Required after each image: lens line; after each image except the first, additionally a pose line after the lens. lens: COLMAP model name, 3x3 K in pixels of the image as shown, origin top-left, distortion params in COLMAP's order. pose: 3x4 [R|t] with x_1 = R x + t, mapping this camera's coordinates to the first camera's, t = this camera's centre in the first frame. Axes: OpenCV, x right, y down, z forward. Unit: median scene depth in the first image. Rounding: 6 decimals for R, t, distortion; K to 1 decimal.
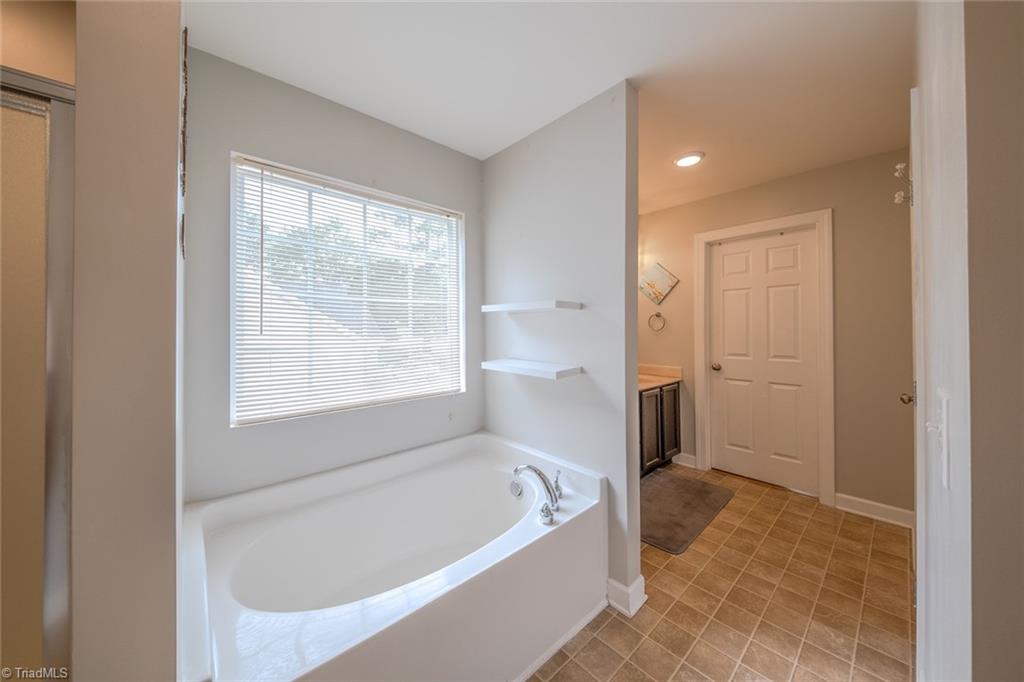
lens RADIAL K [[361.7, 0, 505.5], [0, 361.7, 326.6], [0, 0, 1]] dist [-0.000074, -0.004412]
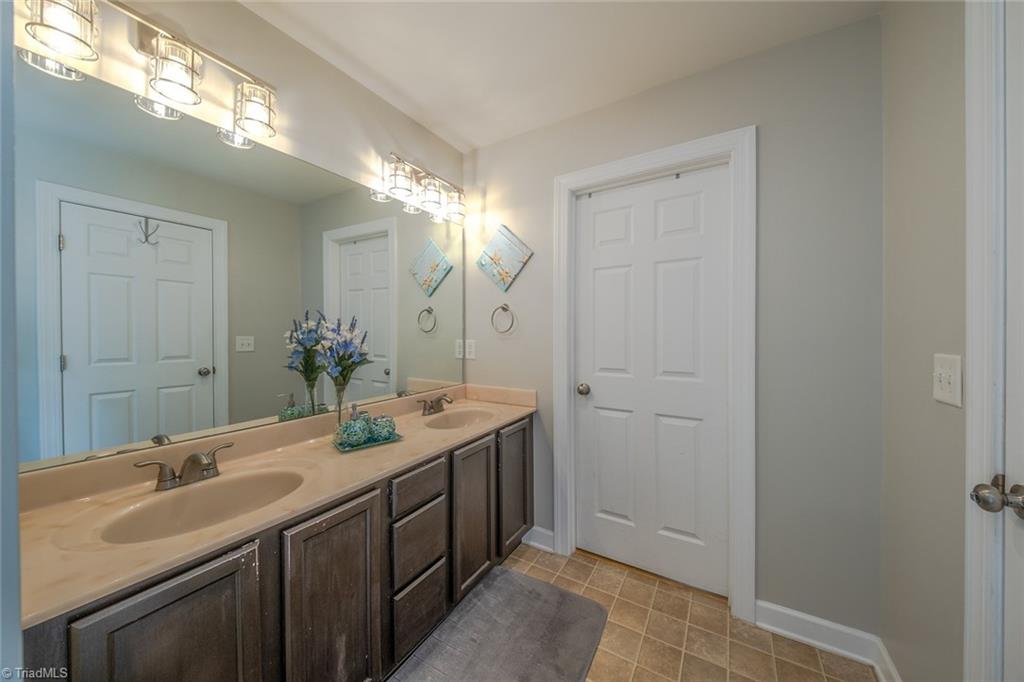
lens RADIAL K [[361.7, 0, 515.3], [0, 361.7, 335.6], [0, 0, 1]] dist [-0.000074, -0.004412]
pose [[0.948320, -0.001474, 0.317312, 0.274301], [-0.003333, 0.999888, 0.014607, 0.008530], [-0.317298, -0.014910, 0.948209, 0.447770]]
